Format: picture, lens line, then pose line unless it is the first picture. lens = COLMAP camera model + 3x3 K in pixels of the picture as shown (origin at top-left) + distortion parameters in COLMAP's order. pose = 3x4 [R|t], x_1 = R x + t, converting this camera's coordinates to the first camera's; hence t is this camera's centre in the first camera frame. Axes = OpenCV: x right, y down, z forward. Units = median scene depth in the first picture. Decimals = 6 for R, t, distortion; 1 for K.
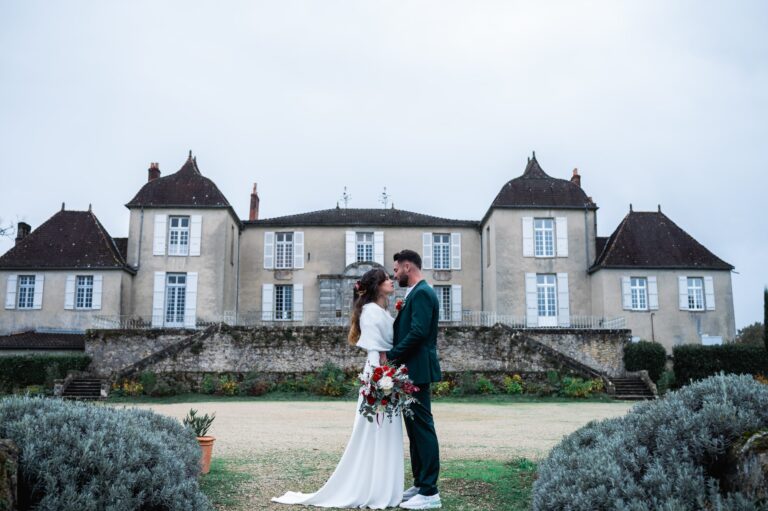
lens RADIAL K [[776.2, 0, 384.0], [0, 776.2, 255.5], [0, 0, 1]] dist [-0.008780, -0.009379]
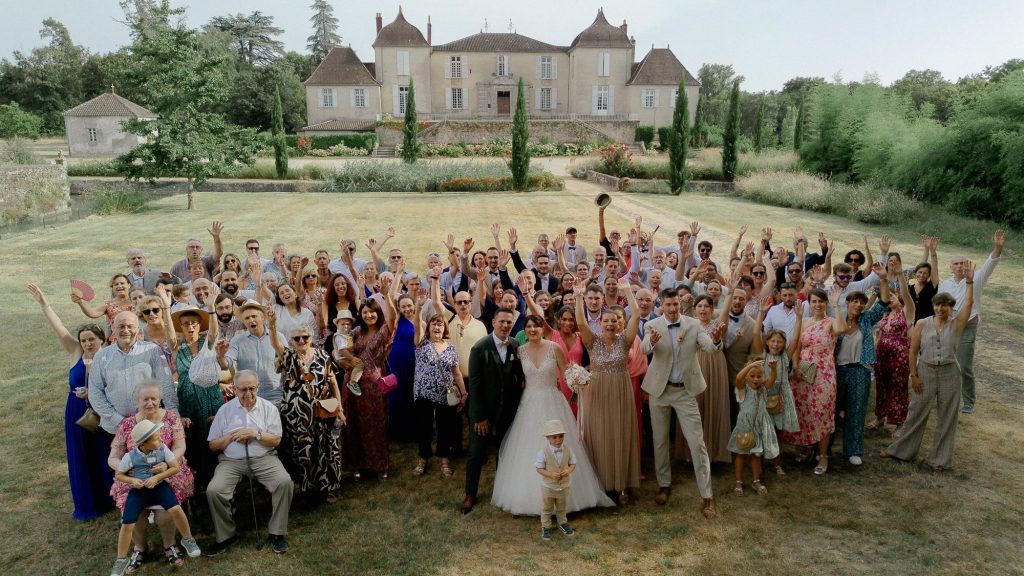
lens RADIAL K [[773.2, 0, 512.0], [0, 773.2, 288.0], [0, 0, 1]] dist [0.001231, 0.000204]
pose [[0.998476, -0.010634, 0.054158, -0.111522], [-0.010027, 0.929984, 0.367462, -0.199748], [-0.054274, -0.367445, 0.928460, -0.862535]]
